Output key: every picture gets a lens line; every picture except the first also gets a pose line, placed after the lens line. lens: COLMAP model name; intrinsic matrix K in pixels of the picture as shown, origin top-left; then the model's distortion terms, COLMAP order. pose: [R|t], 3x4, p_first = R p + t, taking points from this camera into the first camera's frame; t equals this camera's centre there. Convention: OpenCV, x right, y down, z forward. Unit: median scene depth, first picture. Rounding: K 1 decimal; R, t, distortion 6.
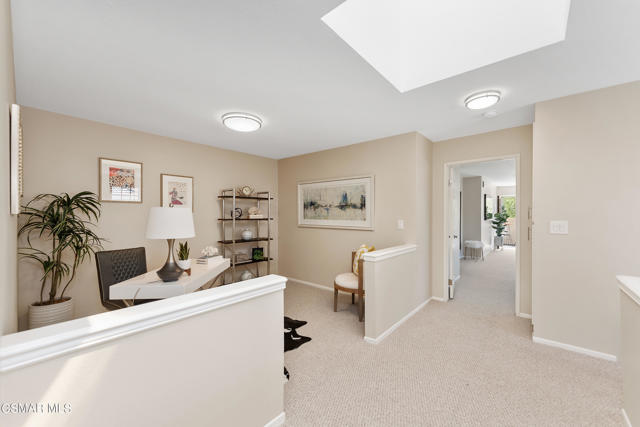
lens RADIAL K [[249.5, 0, 319.8], [0, 249.5, 214.5], [0, 0, 1]] dist [-0.000211, -0.001387]
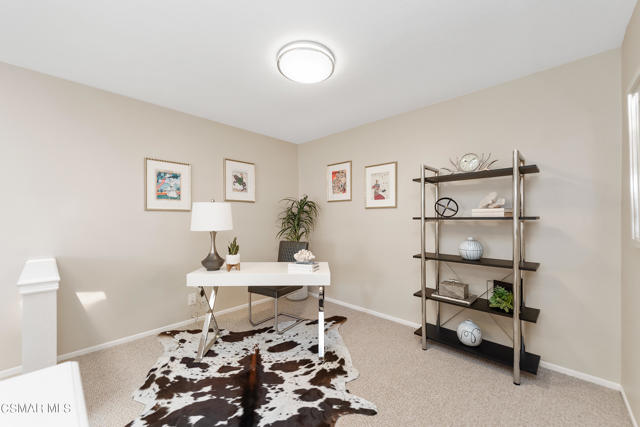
lens RADIAL K [[249.5, 0, 320.6], [0, 249.5, 217.1], [0, 0, 1]] dist [-0.000211, -0.001387]
pose [[-0.035550, -0.005647, -0.999352, 0.264172], [-0.000386, 0.999984, -0.005637, 0.022740], [0.999368, 0.000186, -0.035552, 0.837170]]
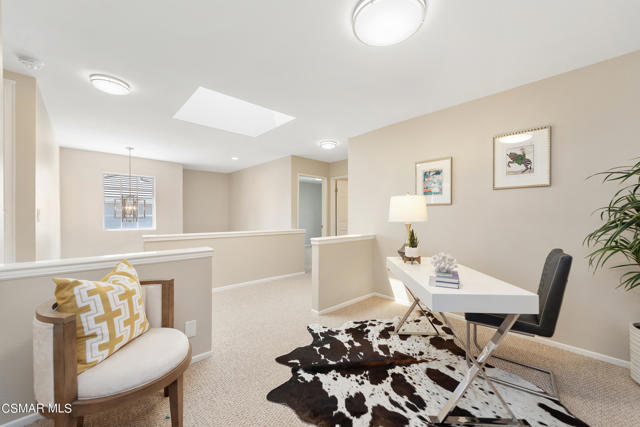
lens RADIAL K [[249.5, 0, 321.5], [0, 249.5, 214.1], [0, 0, 1]] dist [-0.000211, -0.001387]
pose [[-0.994809, -0.002483, 0.101729, -0.167740], [-0.002847, 0.999990, -0.003435, 0.033952], [-0.101720, -0.003707, -0.994806, 1.205716]]
